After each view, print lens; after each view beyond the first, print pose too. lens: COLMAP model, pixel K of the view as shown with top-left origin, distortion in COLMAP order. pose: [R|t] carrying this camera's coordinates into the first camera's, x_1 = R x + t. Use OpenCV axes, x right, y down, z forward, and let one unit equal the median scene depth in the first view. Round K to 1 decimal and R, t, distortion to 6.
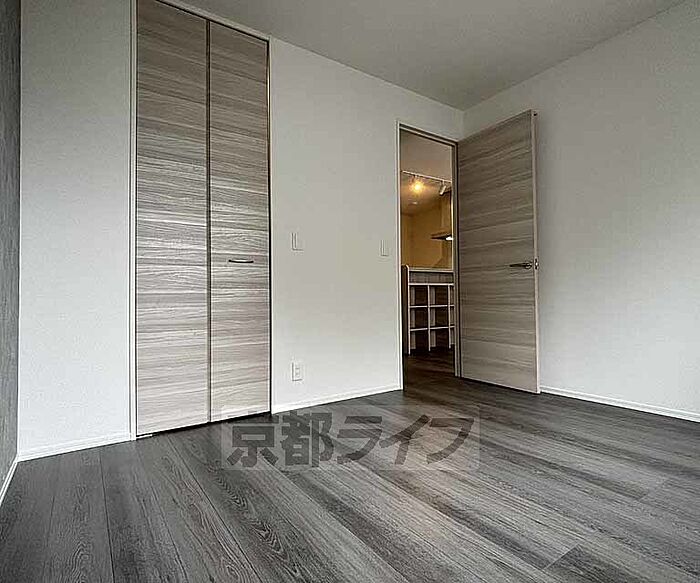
lens RADIAL K [[403.1, 0, 350.0], [0, 403.1, 291.5], [0, 0, 1]] dist [0.002035, 0.000672]
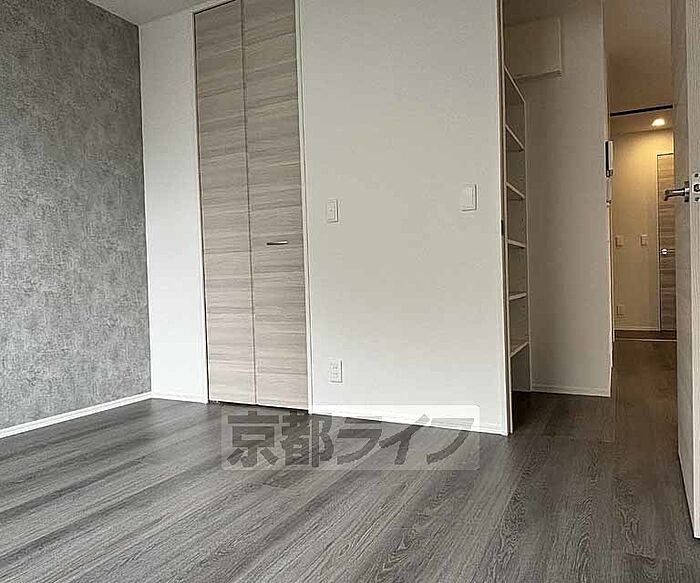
lens RADIAL K [[496.0, 0, 370.9], [0, 496.0, 290.7], [0, 0, 1]] dist [0.006243, -0.034935]
pose [[0.506902, 0.027703, -0.861558, 0.861814], [0.034689, 0.998018, 0.052500, -0.019150], [0.861305, -0.056498, 0.504937, 0.626027]]
